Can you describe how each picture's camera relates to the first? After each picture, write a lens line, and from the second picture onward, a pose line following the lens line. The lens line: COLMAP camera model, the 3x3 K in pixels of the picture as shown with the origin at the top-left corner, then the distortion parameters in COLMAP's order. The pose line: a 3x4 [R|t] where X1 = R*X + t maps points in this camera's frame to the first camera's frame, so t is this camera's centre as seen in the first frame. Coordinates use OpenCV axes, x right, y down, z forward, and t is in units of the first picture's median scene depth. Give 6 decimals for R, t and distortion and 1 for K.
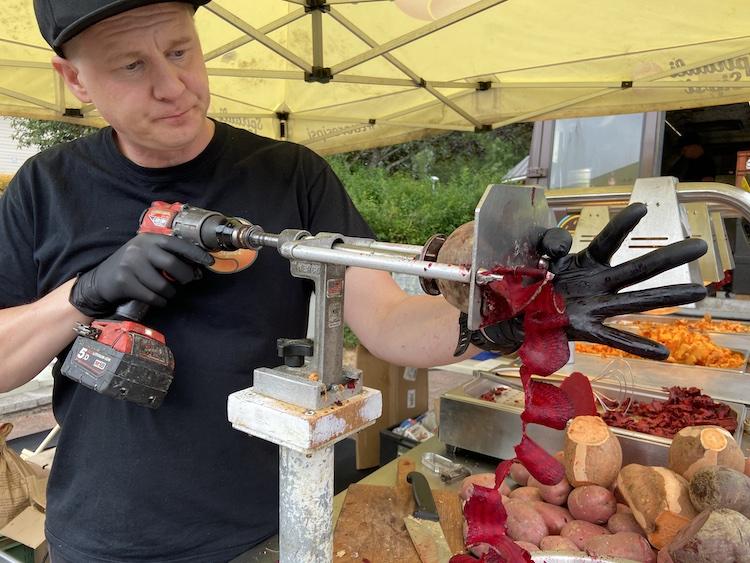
lens RADIAL K [[560.2, 0, 372.8], [0, 560.2, 282.6], [0, 0, 1]] dist [0.027516, -0.009095]
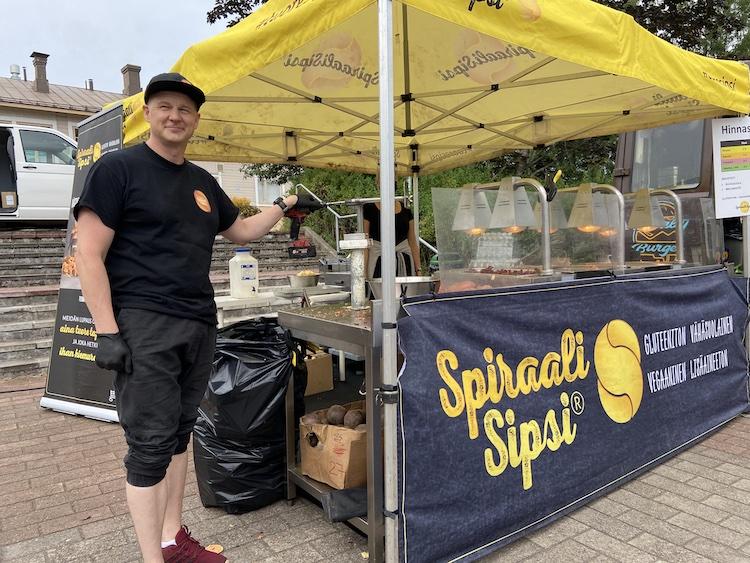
lens RADIAL K [[560.2, 0, 375.9], [0, 560.2, 279.0], [0, 0, 1]] dist [0.027516, -0.009095]
pose [[0.952718, -0.006310, -0.303790, 0.245529], [-0.002064, 0.999627, -0.027235, 0.121427], [0.303849, 0.026574, 0.952350, -0.561291]]
